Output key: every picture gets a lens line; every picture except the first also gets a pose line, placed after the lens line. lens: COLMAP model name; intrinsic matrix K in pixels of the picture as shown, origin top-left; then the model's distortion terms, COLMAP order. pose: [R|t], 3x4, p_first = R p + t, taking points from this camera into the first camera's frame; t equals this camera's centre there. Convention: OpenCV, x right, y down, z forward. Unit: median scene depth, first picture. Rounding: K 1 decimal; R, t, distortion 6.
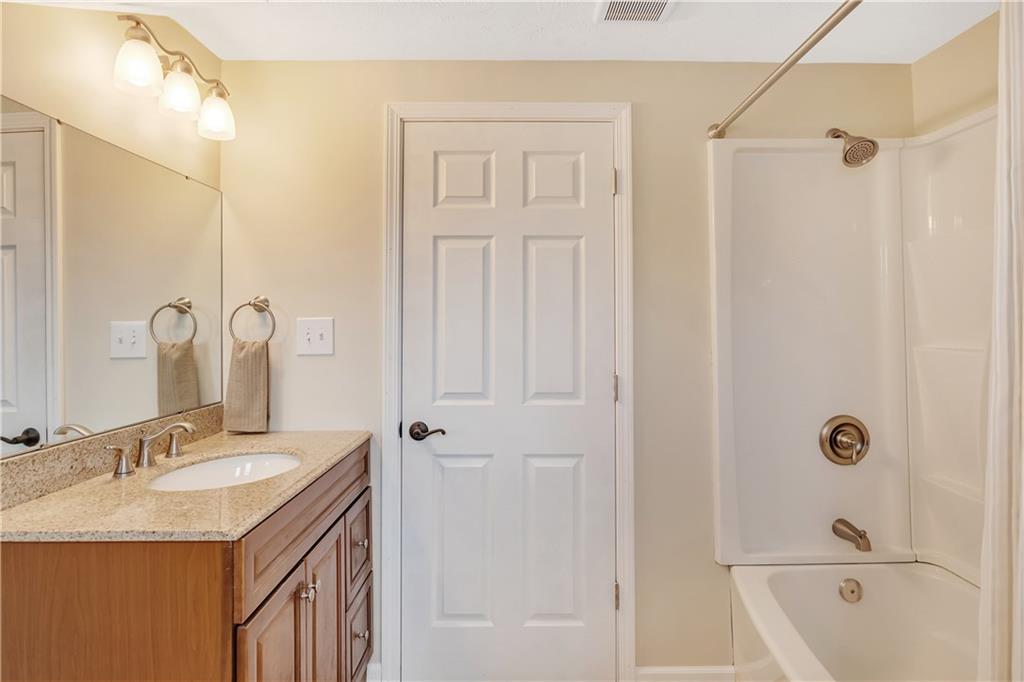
lens RADIAL K [[509.2, 0, 511.7], [0, 509.2, 335.6], [0, 0, 1]] dist [-0.002583, 0.000767]
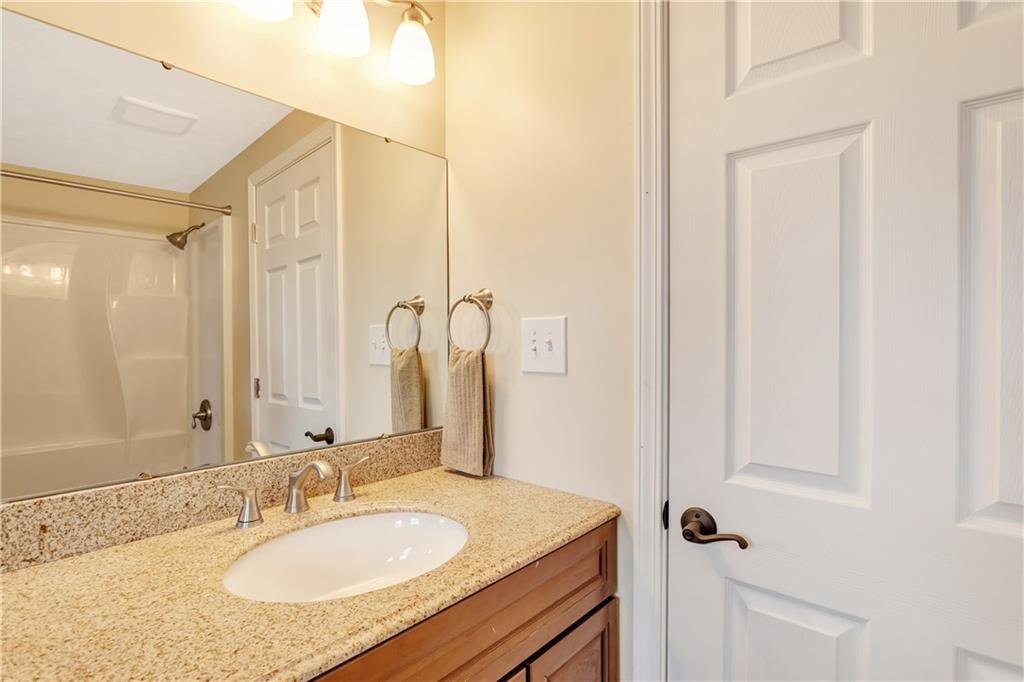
lens RADIAL K [[509.2, 0, 511.7], [0, 509.2, 335.6], [0, 0, 1]] dist [-0.002583, 0.000767]
pose [[0.750273, 0.008293, -0.661076, 0.024211], [-0.018918, 0.999781, -0.008929, -0.004649], [0.660857, 0.019206, 0.750266, 0.484544]]
